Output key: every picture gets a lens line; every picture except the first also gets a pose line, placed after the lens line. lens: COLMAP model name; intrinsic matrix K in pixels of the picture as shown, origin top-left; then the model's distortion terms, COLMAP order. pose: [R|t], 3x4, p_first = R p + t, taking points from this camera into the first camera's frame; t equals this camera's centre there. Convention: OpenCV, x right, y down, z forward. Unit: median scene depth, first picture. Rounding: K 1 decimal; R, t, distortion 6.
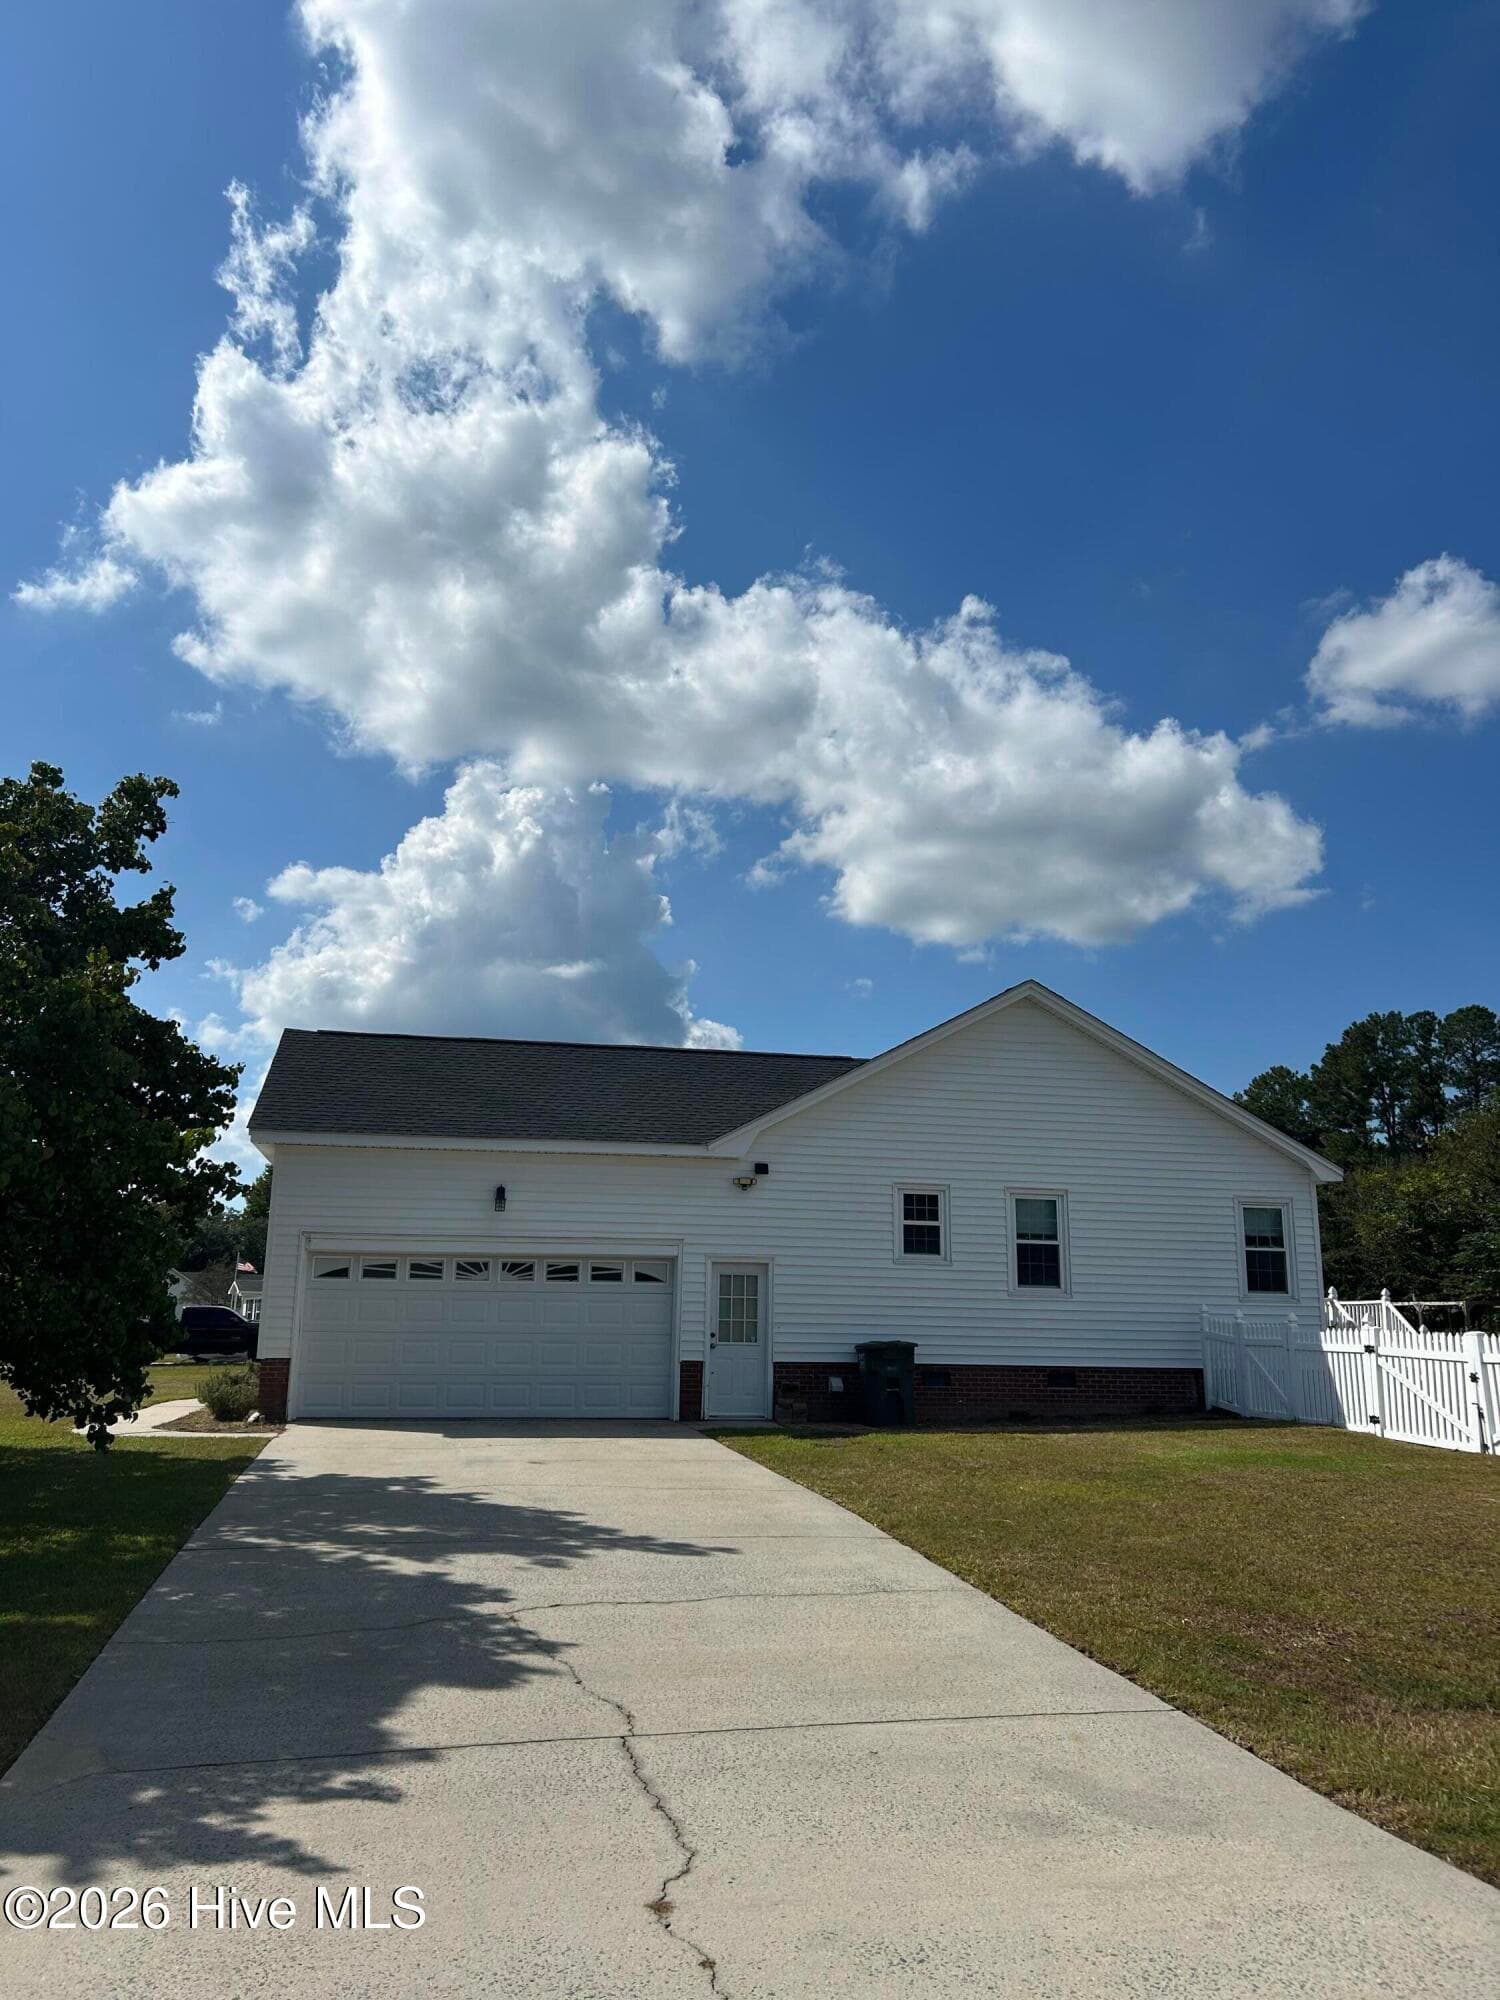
lens RADIAL K [[1387.5, 0, 677.5], [0, 1387.5, 1005.7], [0, 0, 1]] dist [-0.003450, -0.064902]
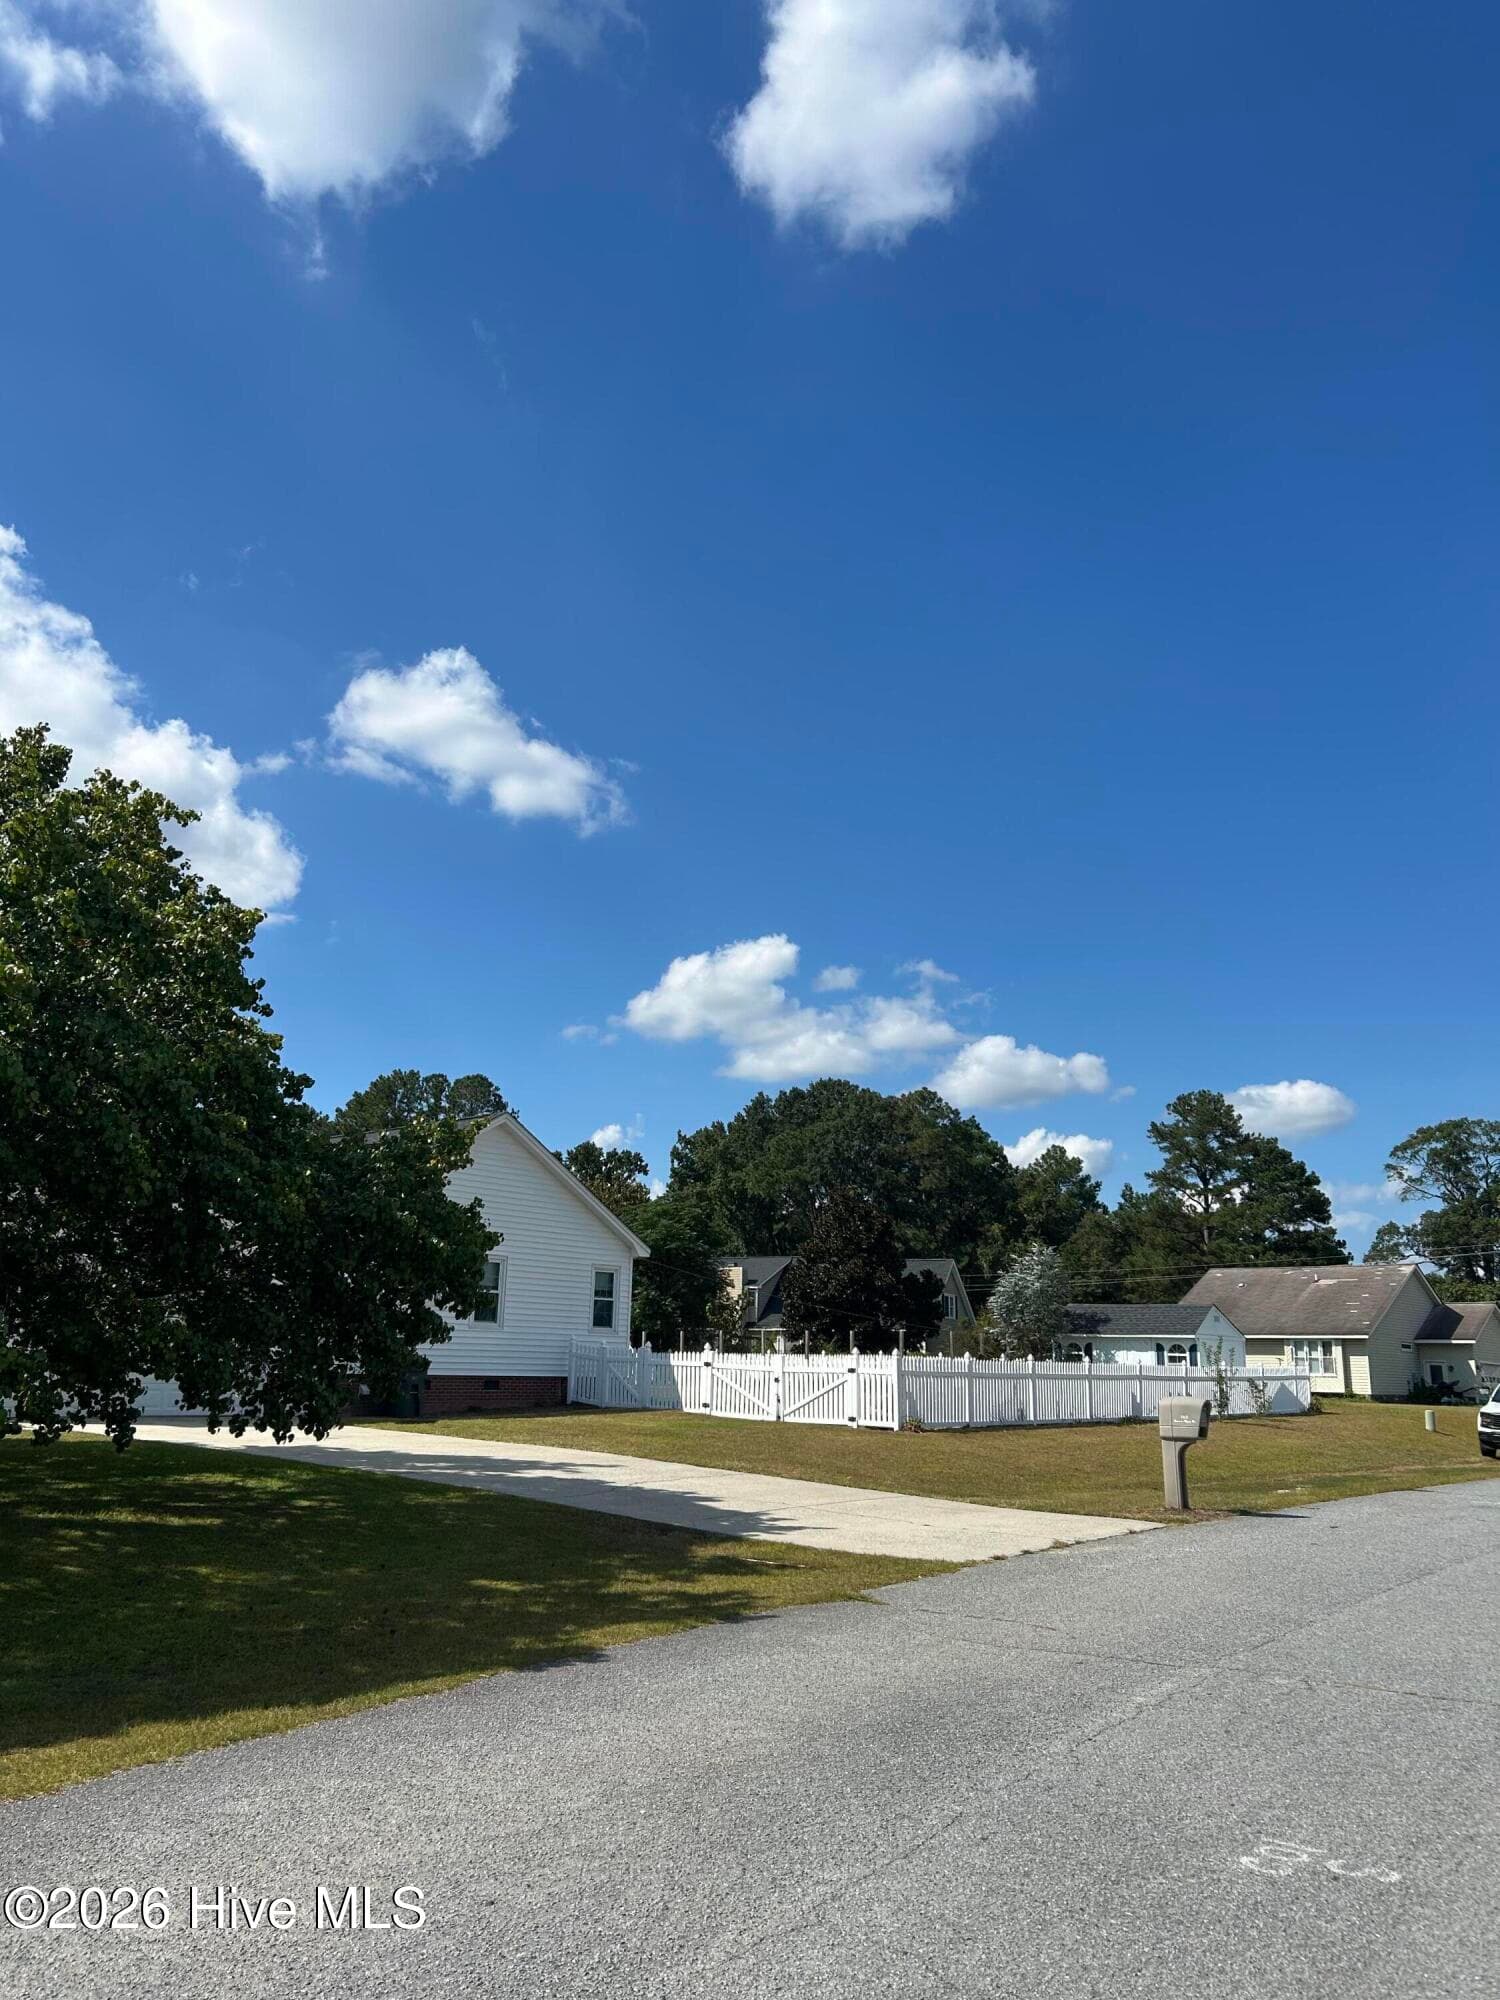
lens RADIAL K [[1412.8, 0, 709.2], [0, 1412.8, 1004.2], [0, 0, 1]] dist [0.093540, -0.151567]
pose [[0.723701, 0.161840, 0.670869, -0.114785], [-0.159273, 0.985038, -0.065813, -0.012128], [-0.671483, -0.059223, 0.738650, -0.045100]]
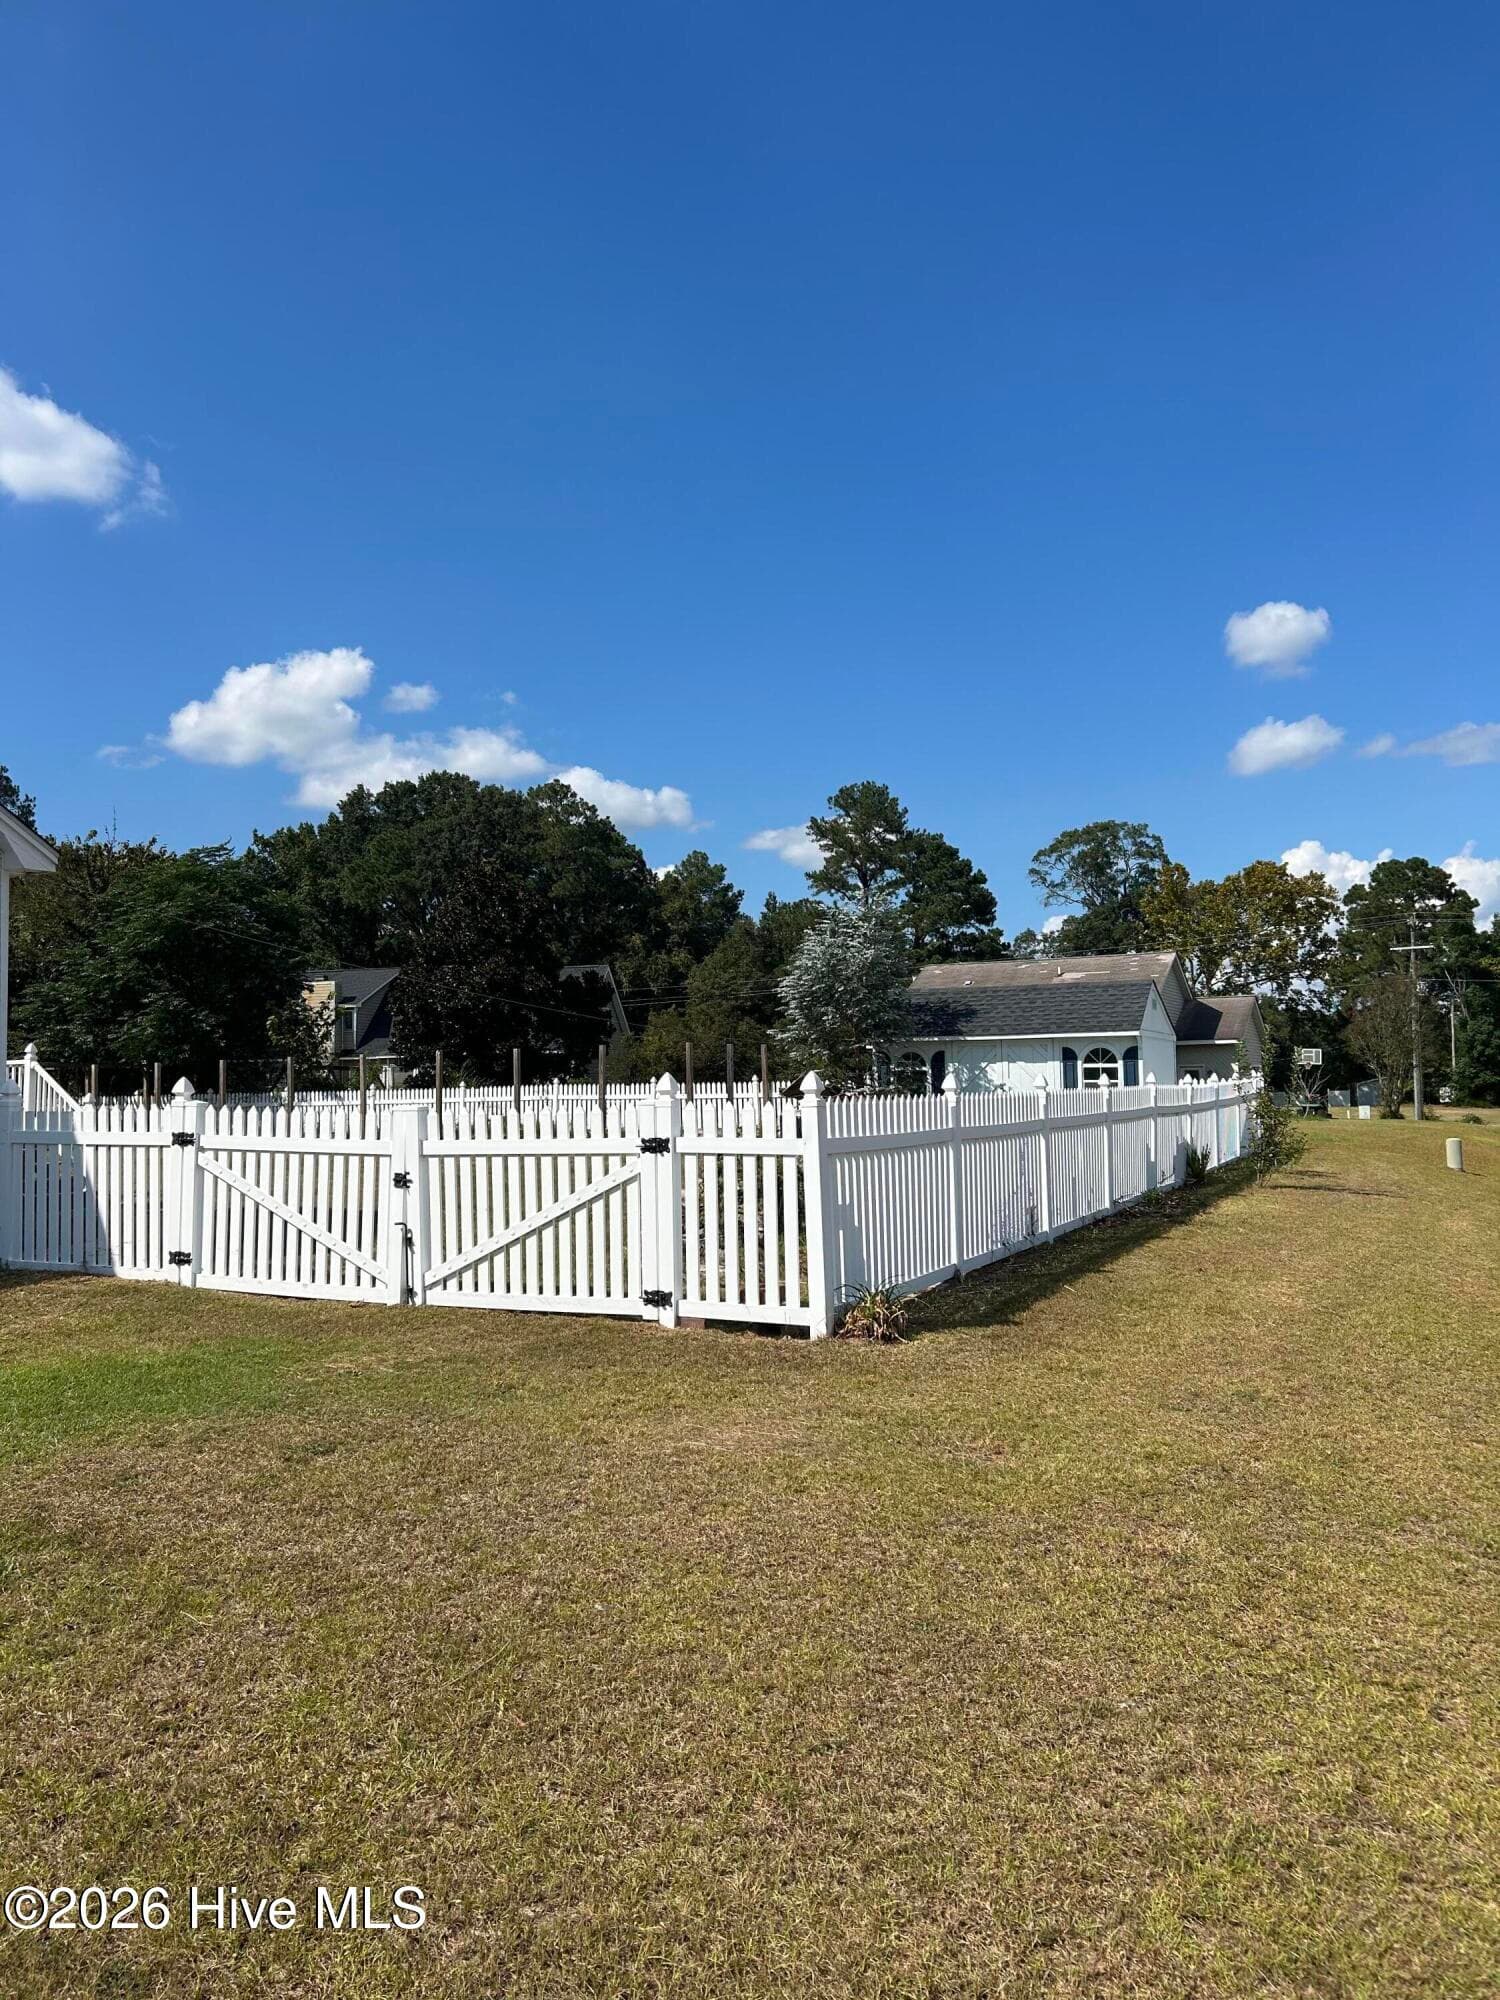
lens RADIAL K [[1412.8, 0, 709.2], [0, 1412.8, 1004.2], [0, 0, 1]] dist [0.093540, -0.151567]
pose [[0.509406, 0.021611, 0.860255, 0.014605], [-0.165674, 0.983445, 0.073399, 0.016713], [-0.844427, -0.179912, 0.504553, 0.076912]]
